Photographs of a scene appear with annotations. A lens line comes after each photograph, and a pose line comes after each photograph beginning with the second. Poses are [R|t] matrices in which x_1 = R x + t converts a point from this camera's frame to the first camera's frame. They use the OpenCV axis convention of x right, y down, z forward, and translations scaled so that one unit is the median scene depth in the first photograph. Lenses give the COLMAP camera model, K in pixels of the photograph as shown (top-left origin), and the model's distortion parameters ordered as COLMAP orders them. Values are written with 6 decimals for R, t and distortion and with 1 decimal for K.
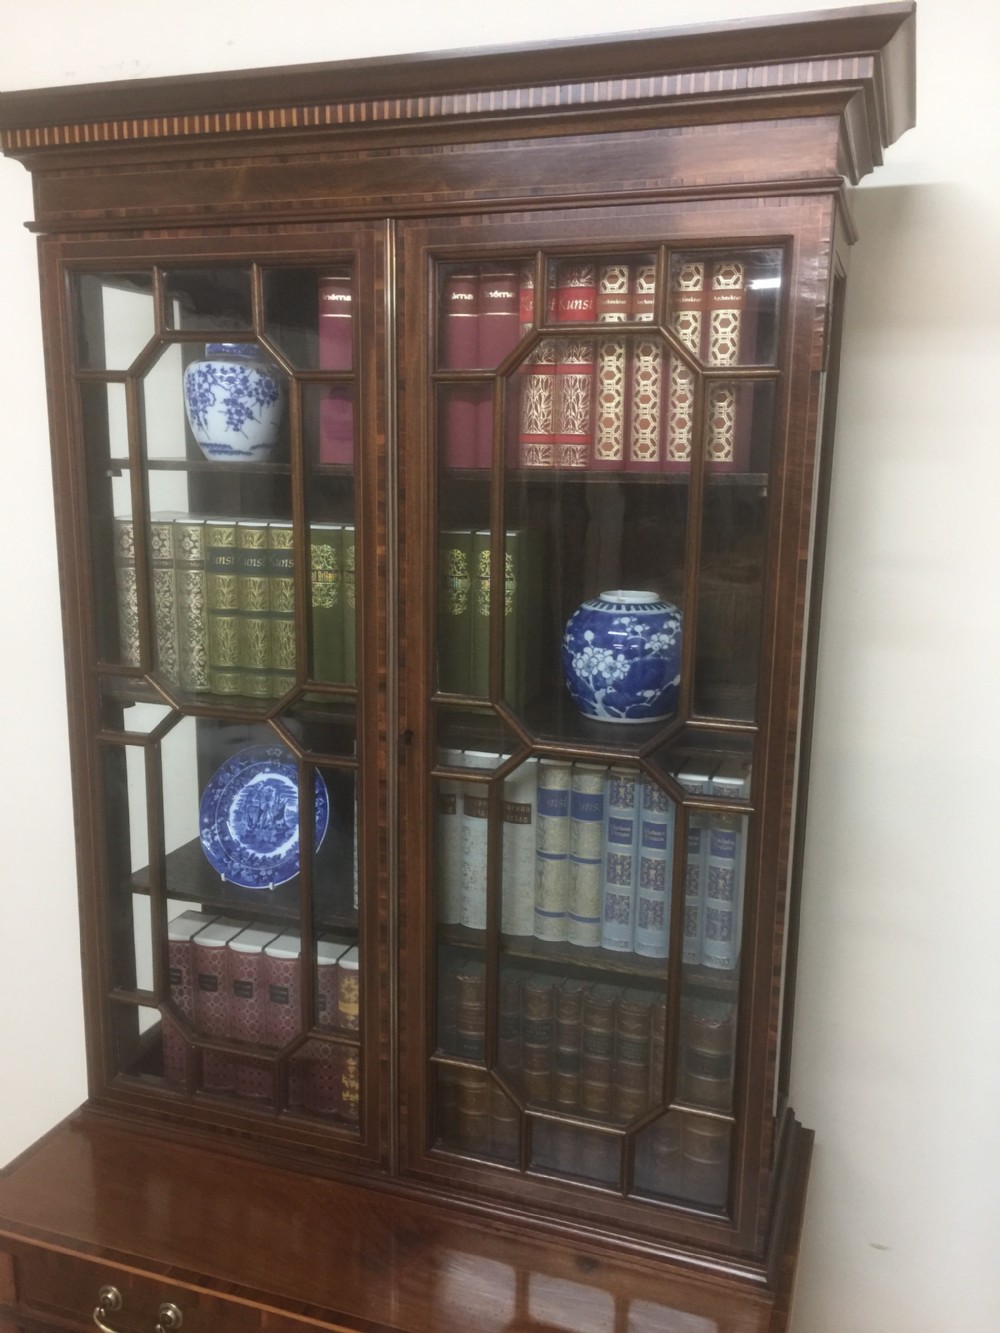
lens RADIAL K [[1144.6, 0, 503.2], [0, 1144.6, 659.3], [0, 0, 1]] dist [0.067428, -0.073952]
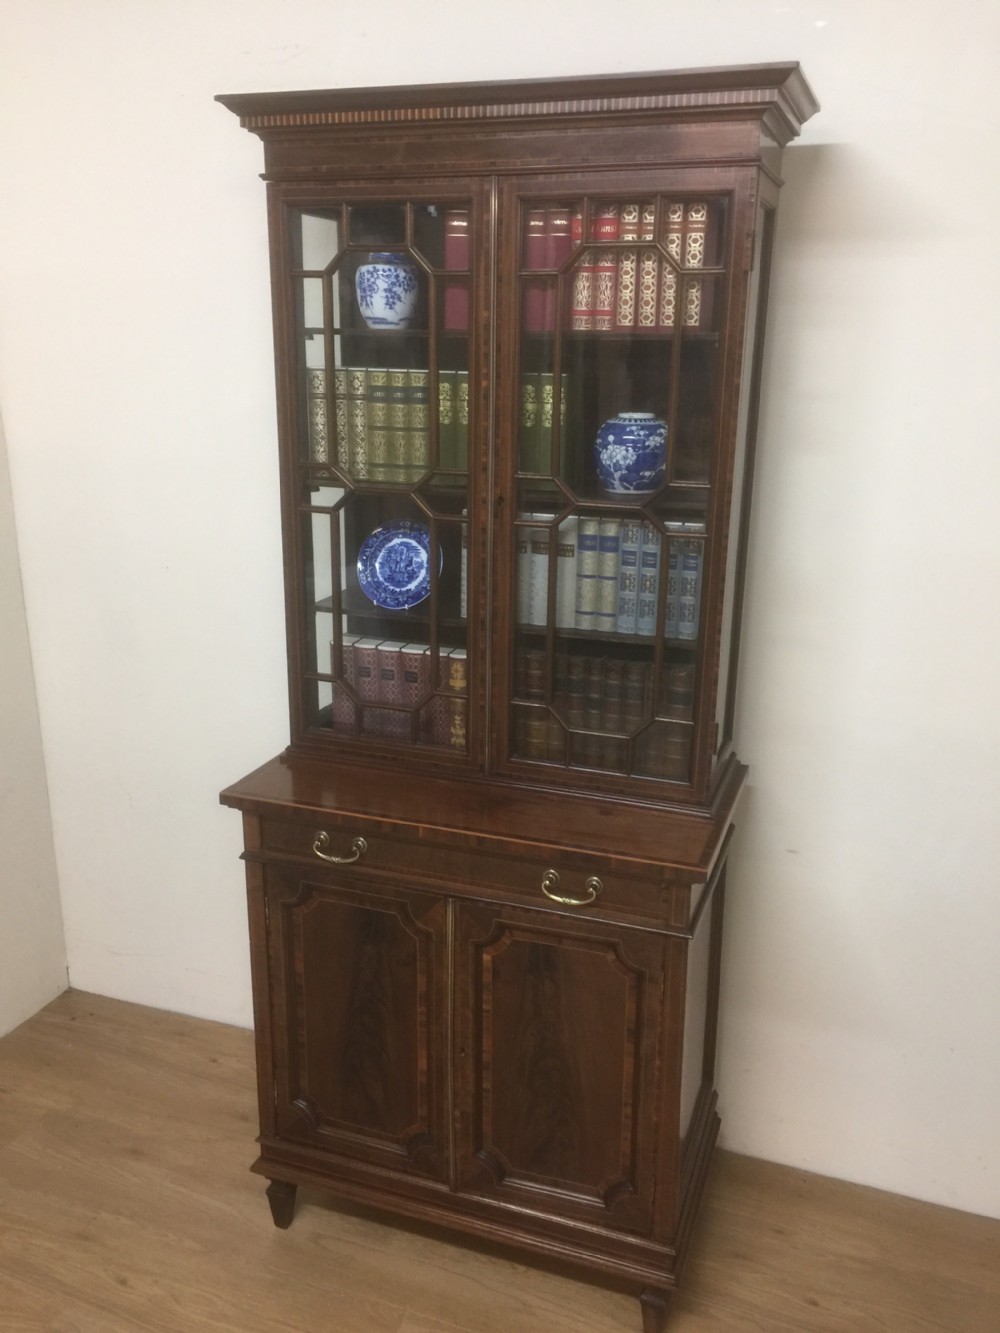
lens RADIAL K [[1136.6, 0, 500.3], [0, 1136.6, 661.7], [0, 0, 1]] dist [0.080197, -0.114378]
pose [[0.999976, 0.001639, -0.006733, -0.069967], [-0.001034, 0.996040, 0.088895, 0.149367], [0.006852, -0.088886, 0.996018, -0.631850]]
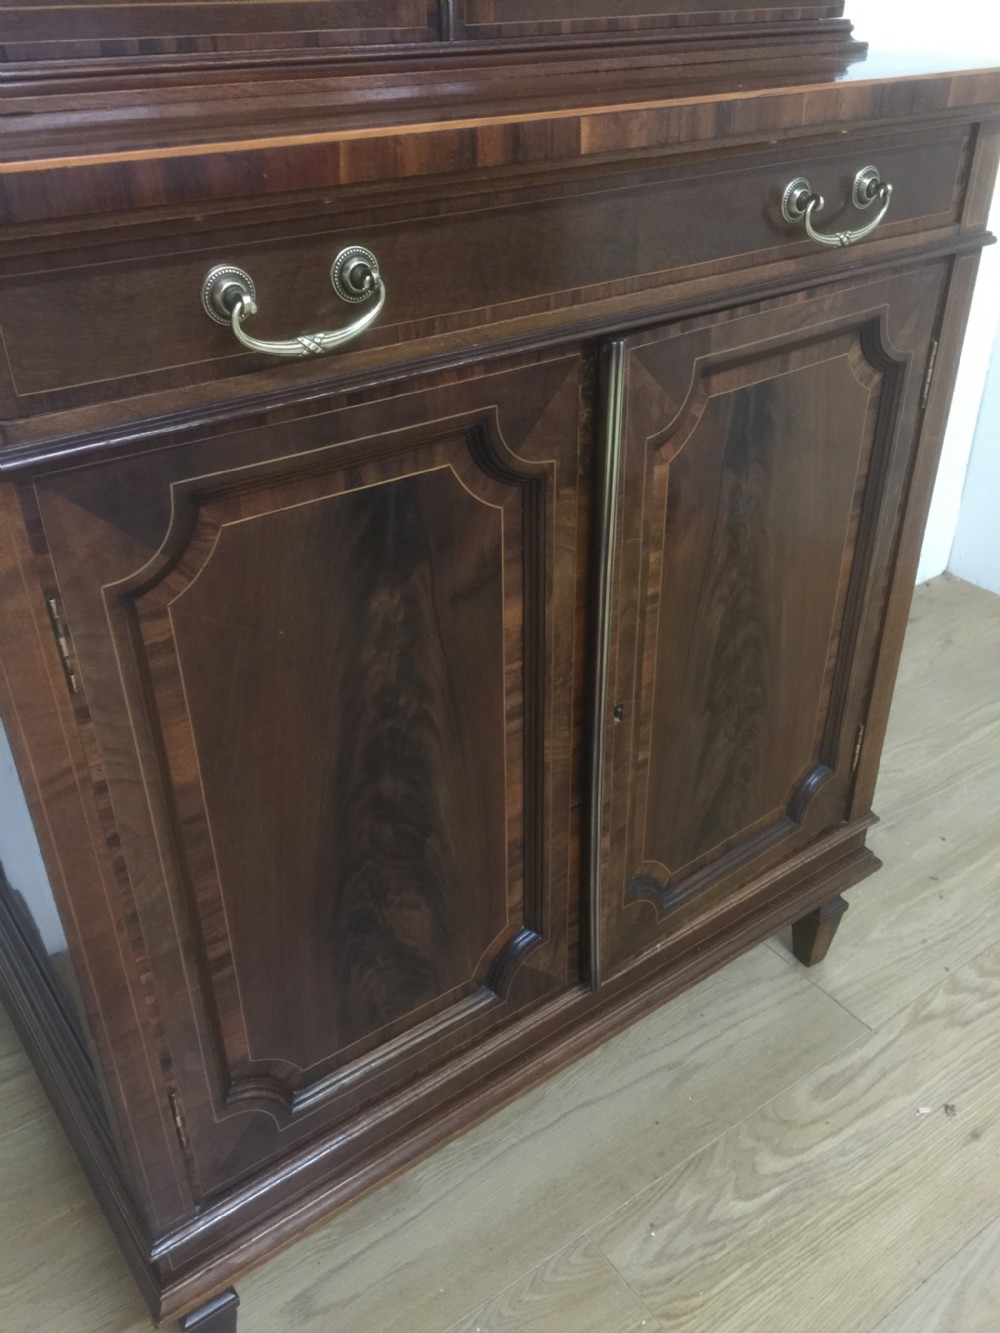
lens RADIAL K [[1136.6, 0, 500.3], [0, 1136.6, 661.7], [0, 0, 1]] dist [0.080197, -0.114378]
pose [[0.562969, -0.442713, 0.697904, -0.685134], [0.174160, 0.889017, 0.423458, 0.511372], [-0.807919, -0.116847, 0.577592, 0.628176]]
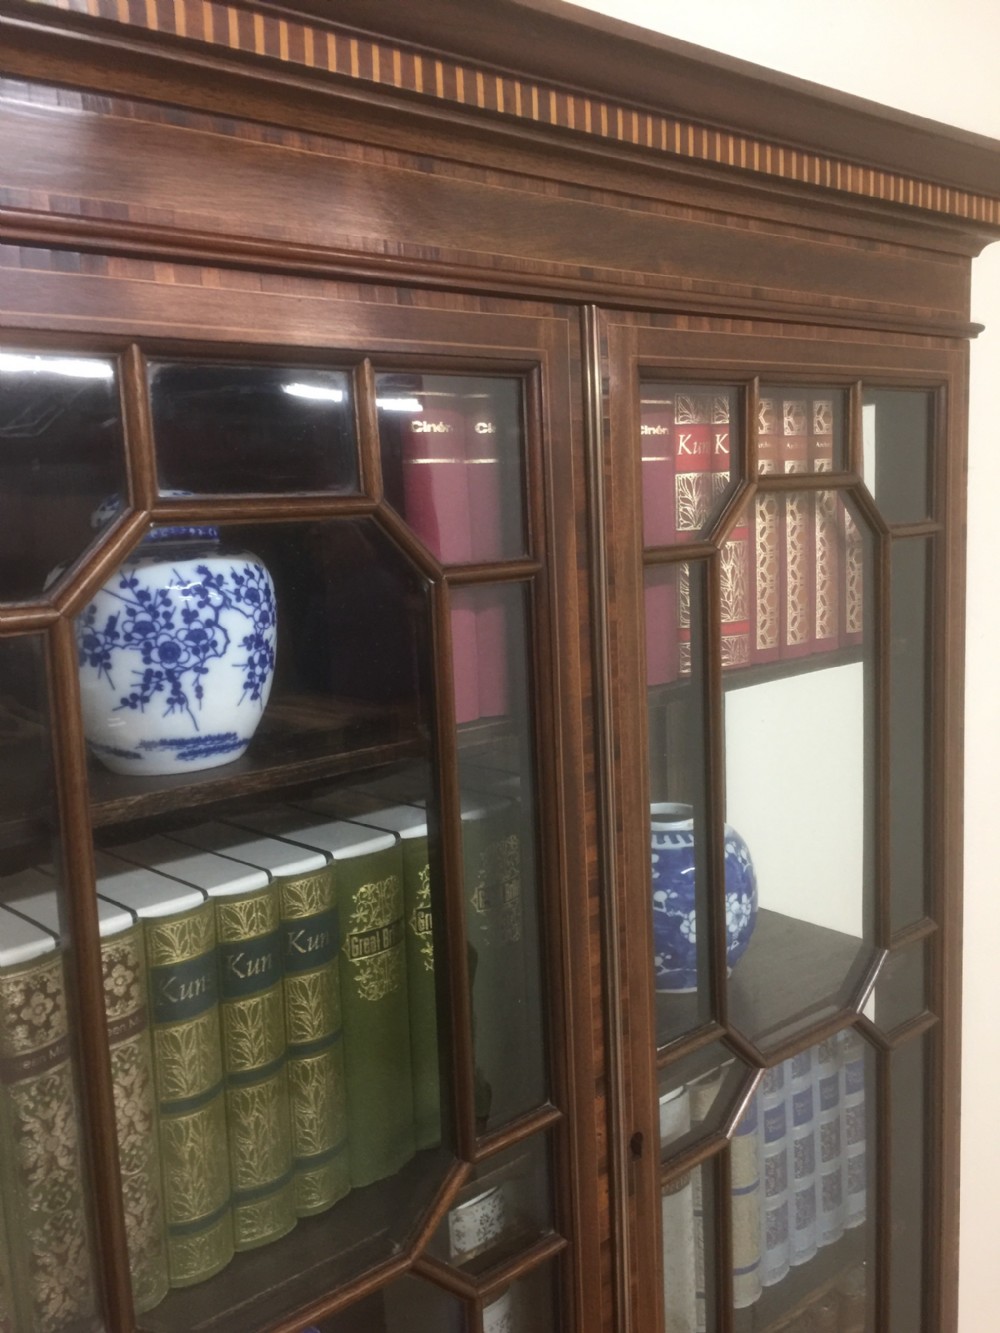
lens RADIAL K [[1144.6, 0, 503.2], [0, 1144.6, 659.3], [0, 0, 1]] dist [0.067428, -0.073952]
pose [[0.513115, -0.151945, 0.844764, -0.580532], [0.213953, 0.975781, 0.045554, -0.217906], [-0.831226, 0.157365, 0.533197, 0.678681]]
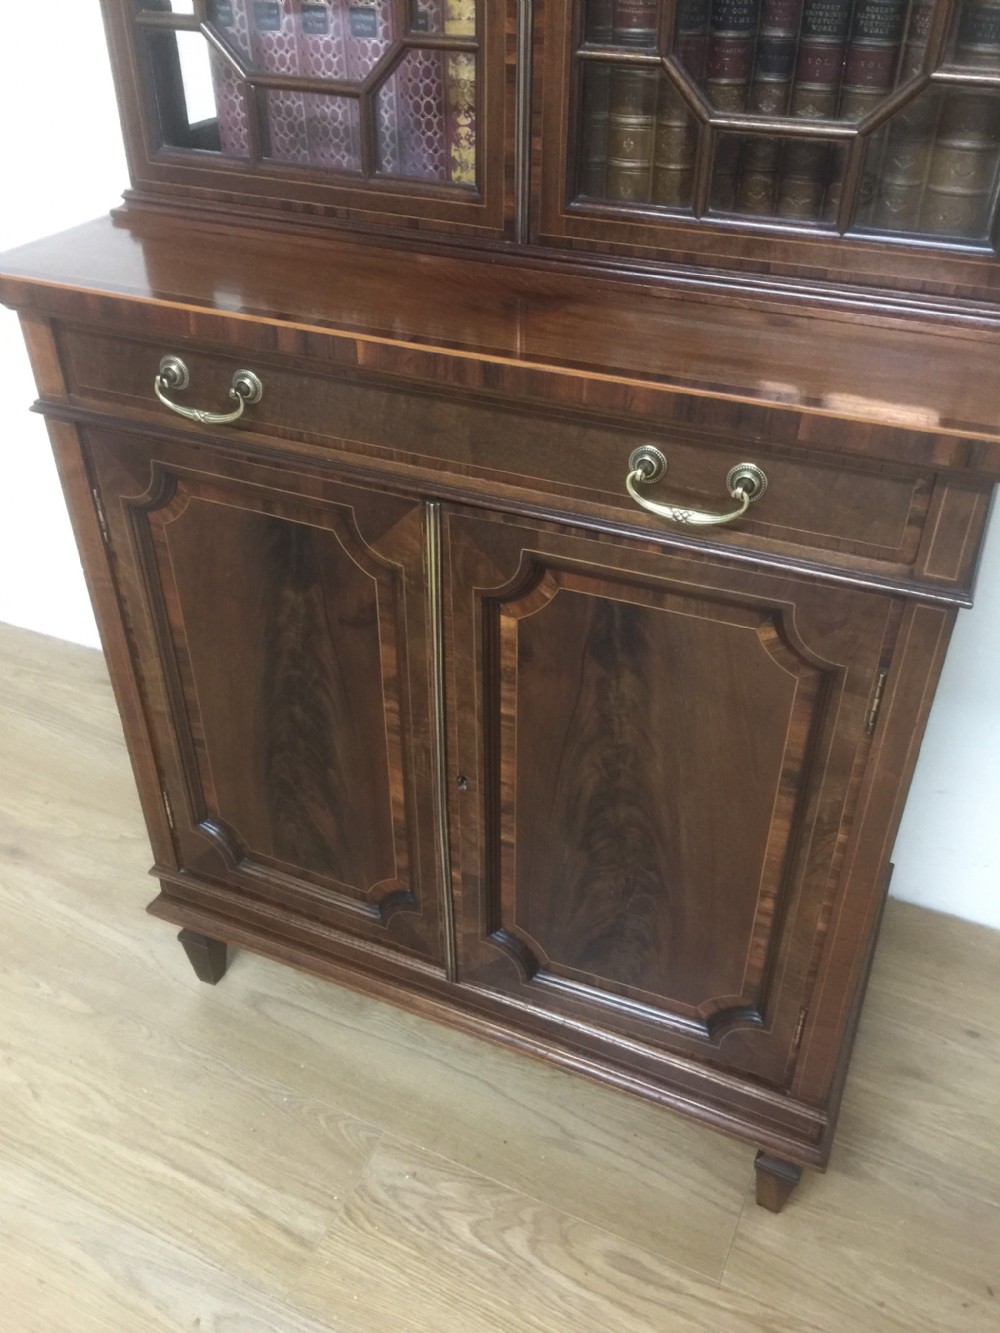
lens RADIAL K [[1136.6, 0, 500.3], [0, 1136.6, 661.7], [0, 0, 1]] dist [0.080197, -0.114378]
pose [[0.996479, 0.042528, -0.072253, -0.044902], [-0.009077, 0.911461, 0.411286, 0.408852], [0.083347, -0.409182, 0.908638, 0.211161]]
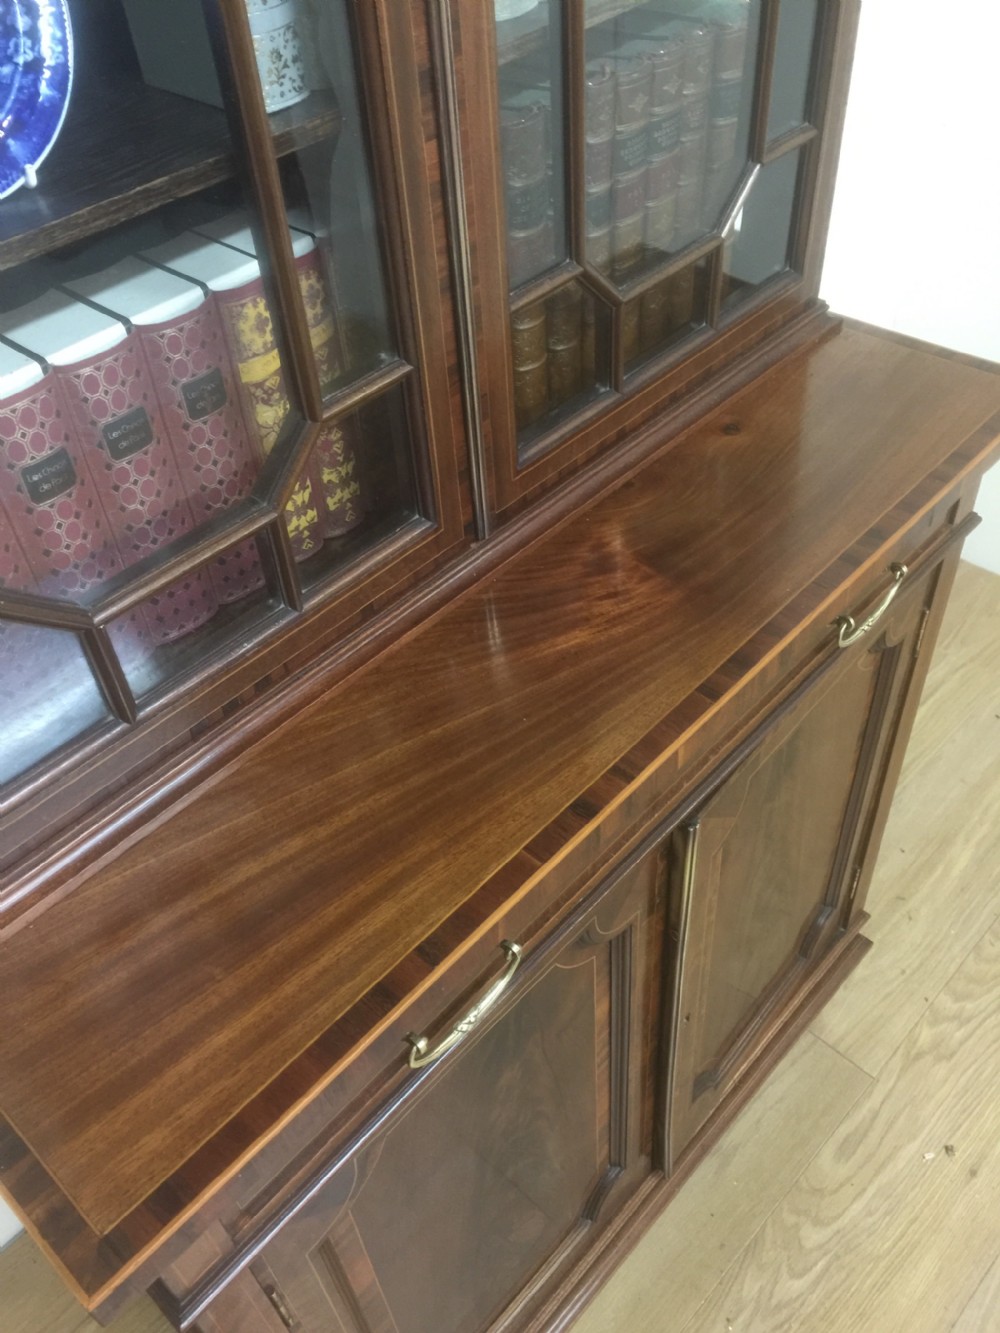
lens RADIAL K [[1144.6, 0, 503.2], [0, 1144.6, 659.3], [0, 0, 1]] dist [0.067428, -0.073952]
pose [[0.401668, -0.664441, 0.630223, -0.539666], [0.237805, 0.740246, 0.628875, 0.126780], [-0.884371, -0.102729, 0.455341, 0.758016]]
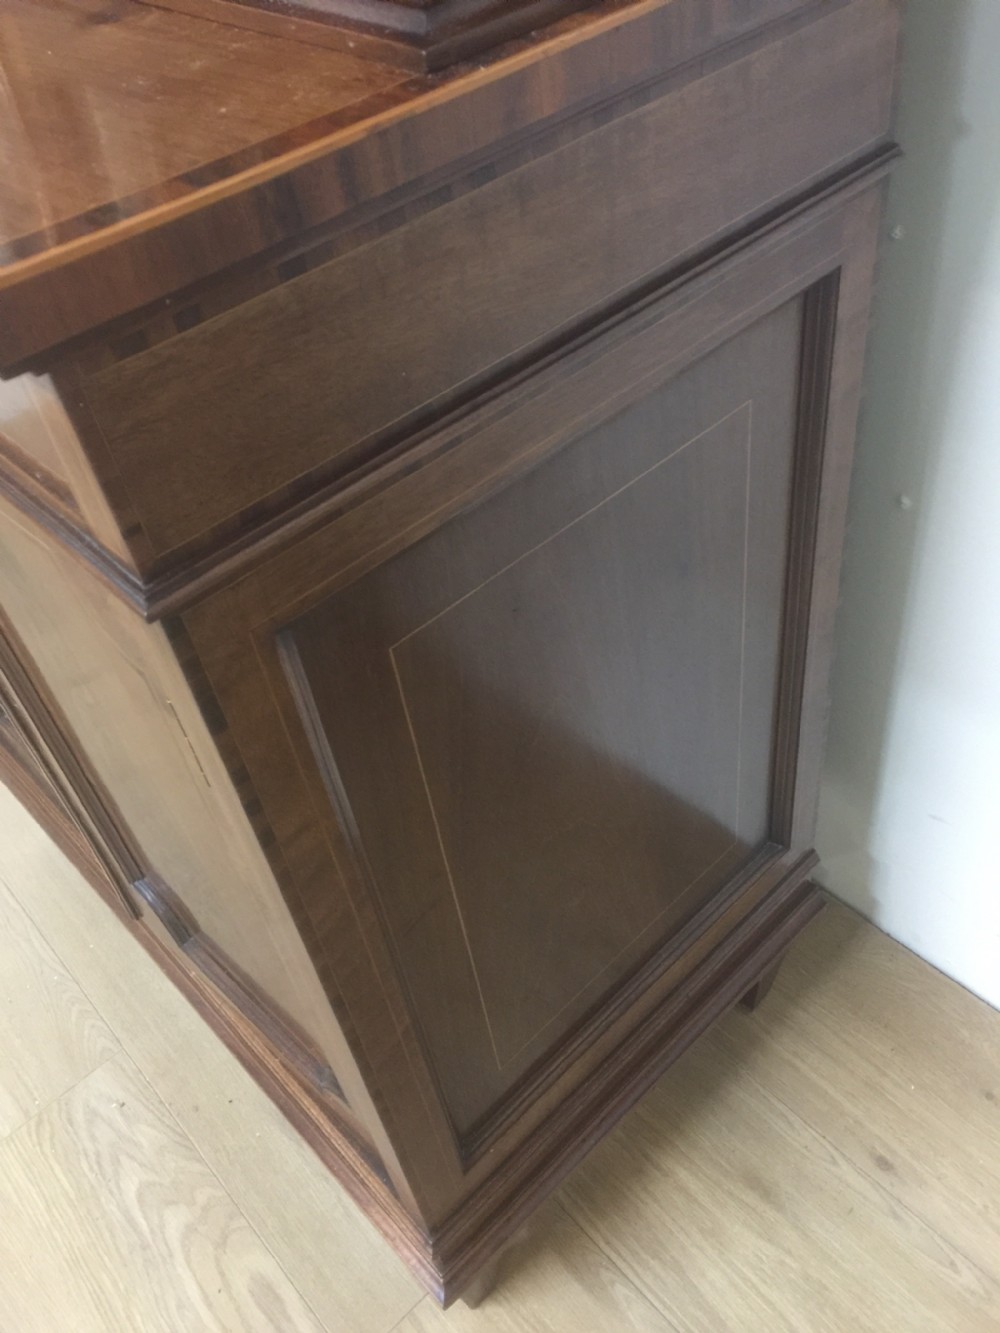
lens RADIAL K [[1136.6, 0, 500.3], [0, 1136.6, 661.7], [0, 0, 1]] dist [0.080197, -0.114378]
pose [[0.881121, 0.236069, -0.409752, 0.396154], [0.032623, 0.834075, 0.550685, 0.482516], [0.471764, -0.498588, 0.727220, 0.636451]]
